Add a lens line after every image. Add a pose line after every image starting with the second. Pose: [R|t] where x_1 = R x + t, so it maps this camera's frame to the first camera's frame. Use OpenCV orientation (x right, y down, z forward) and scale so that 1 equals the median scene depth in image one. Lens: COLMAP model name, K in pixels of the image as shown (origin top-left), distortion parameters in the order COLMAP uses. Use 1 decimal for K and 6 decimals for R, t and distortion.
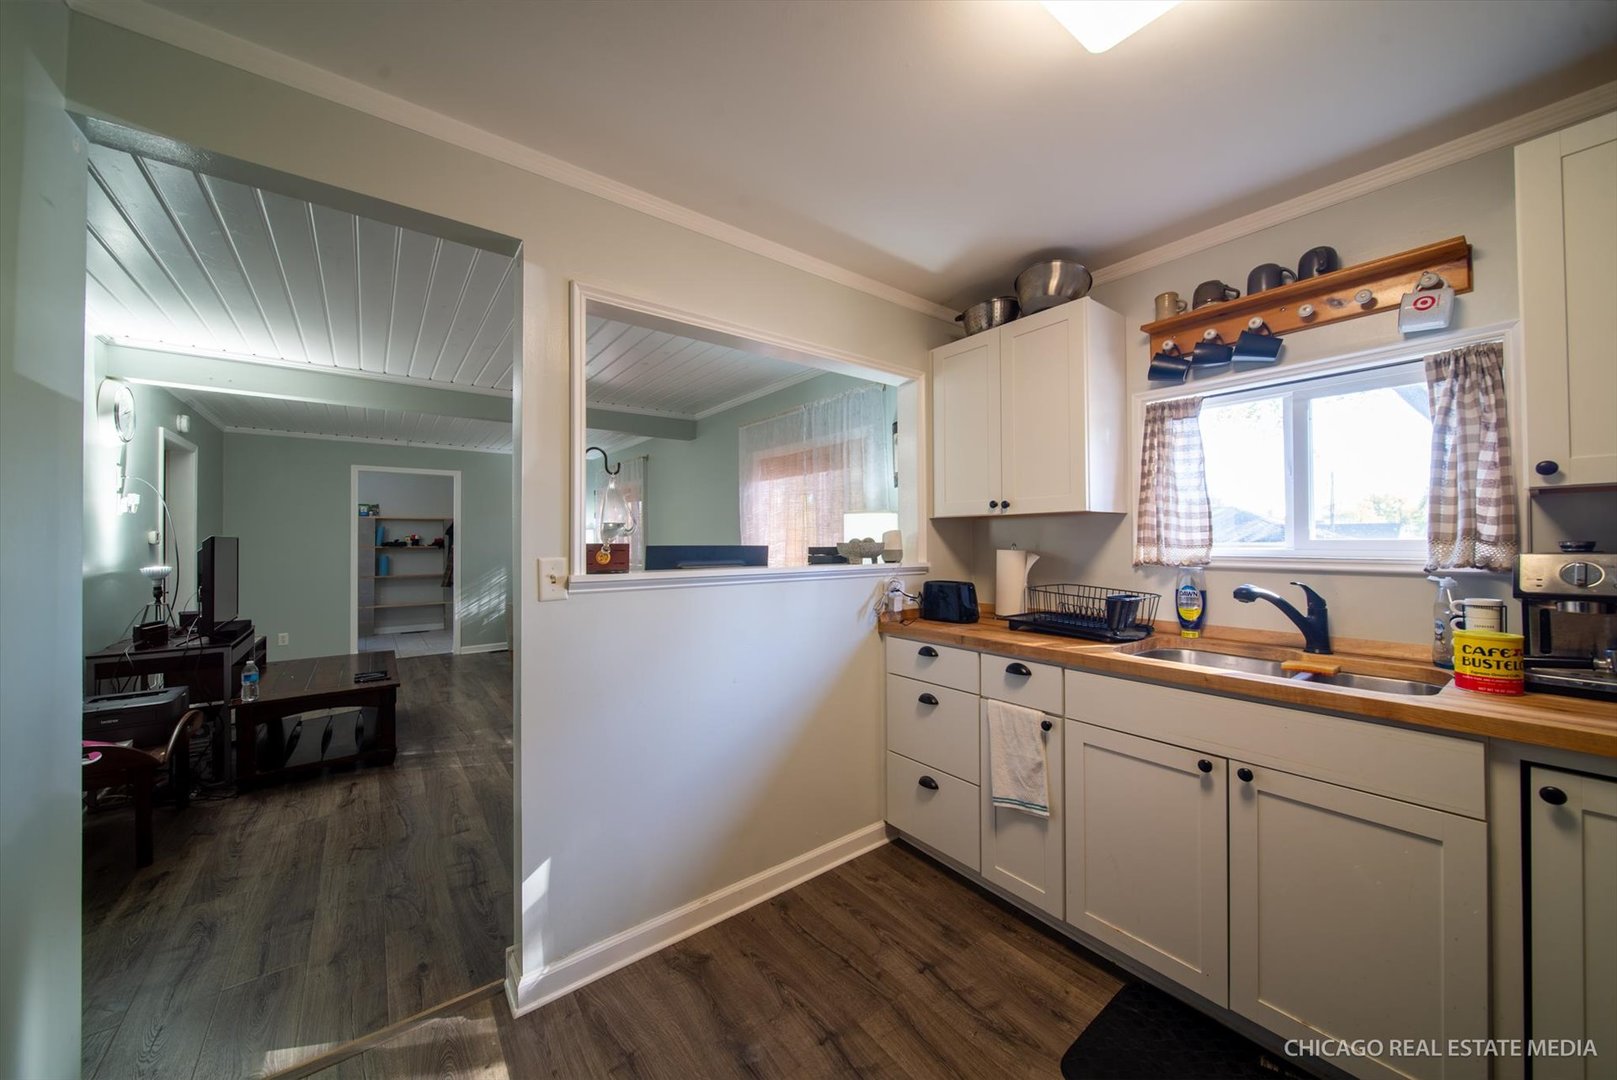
lens RADIAL K [[566.6, 0, 805.6], [0, 566.6, 537.2], [0, 0, 1]] dist [-0.000524, -0.000252]
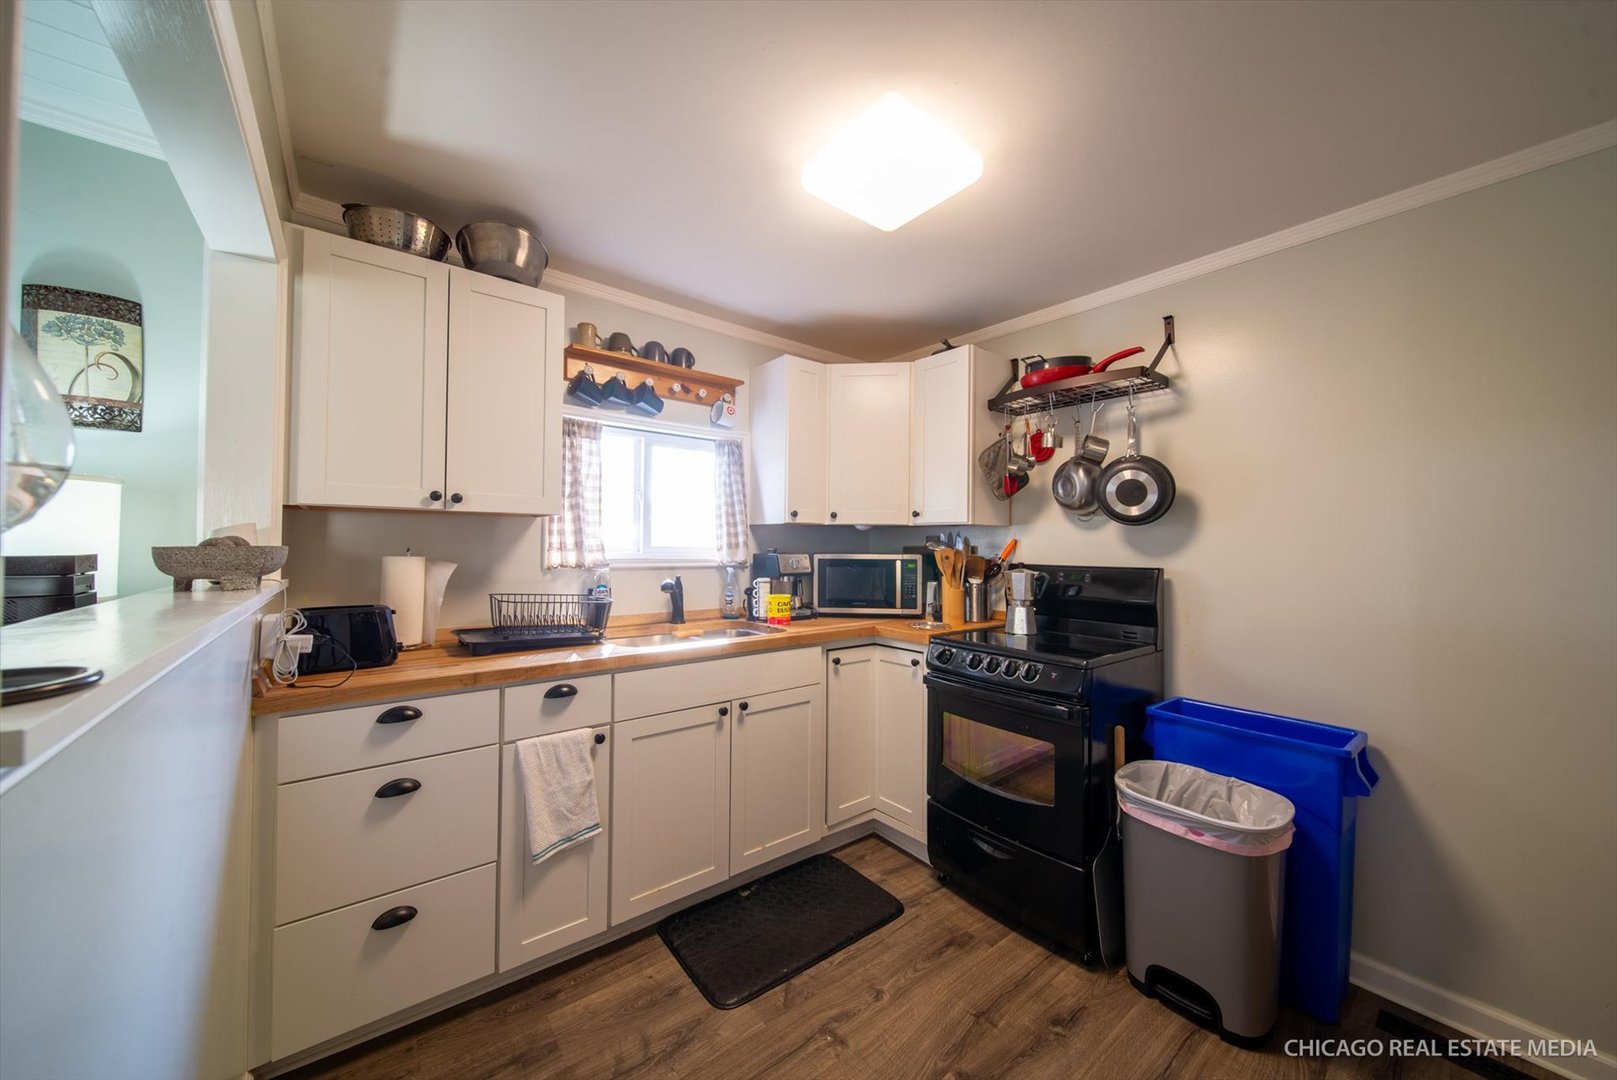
lens RADIAL K [[566.6, 0, 805.6], [0, 566.6, 537.2], [0, 0, 1]] dist [-0.000524, -0.000252]
pose [[-0.016859, 0.015688, 0.999735, -0.541232], [-0.018428, 0.999702, -0.015998, -0.000575], [-0.999688, -0.018693, -0.016565, 0.664113]]
